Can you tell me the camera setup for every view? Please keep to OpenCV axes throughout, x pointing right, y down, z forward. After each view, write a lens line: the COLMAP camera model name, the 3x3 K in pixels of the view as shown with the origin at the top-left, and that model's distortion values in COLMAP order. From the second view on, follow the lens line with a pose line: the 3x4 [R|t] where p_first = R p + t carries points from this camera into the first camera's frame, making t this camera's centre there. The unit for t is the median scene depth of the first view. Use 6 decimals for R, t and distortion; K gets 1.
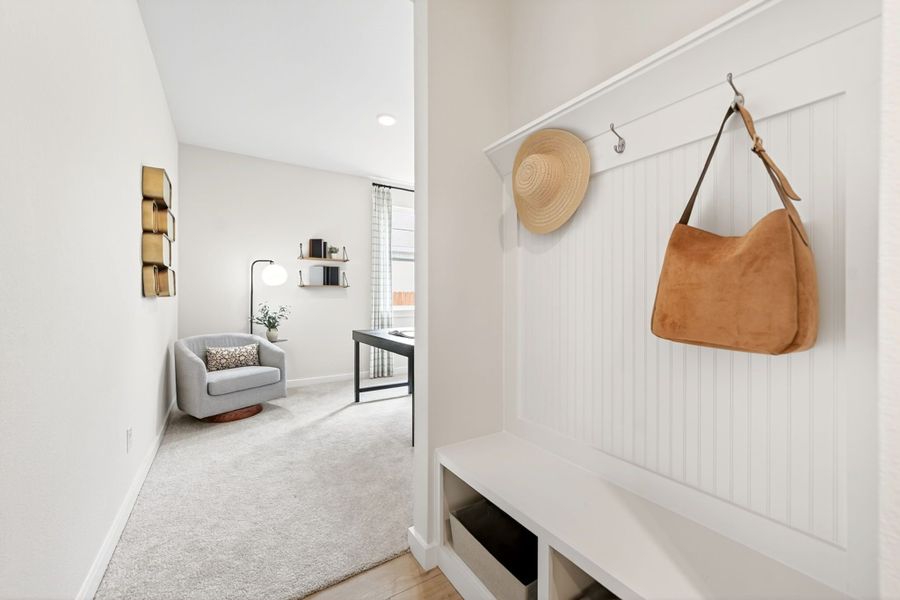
lens RADIAL K [[352.9, 0, 450.6], [0, 352.9, 302.6], [0, 0, 1]] dist [0.000442, 0.000020]
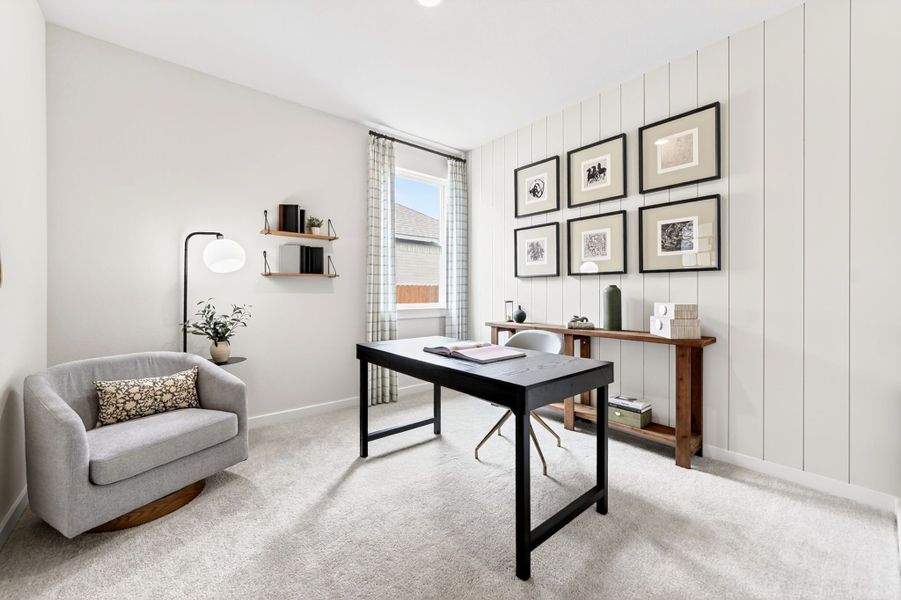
lens RADIAL K [[355.8, 0, 449.0], [0, 355.8, 298.4], [0, 0, 1]] dist [-0.002384, -0.000169]
pose [[0.992492, 0.001334, 0.122306, -0.176709], [-0.001724, 0.999994, 0.003082, -0.005409], [-0.122301, -0.003269, 0.992488, 0.318075]]
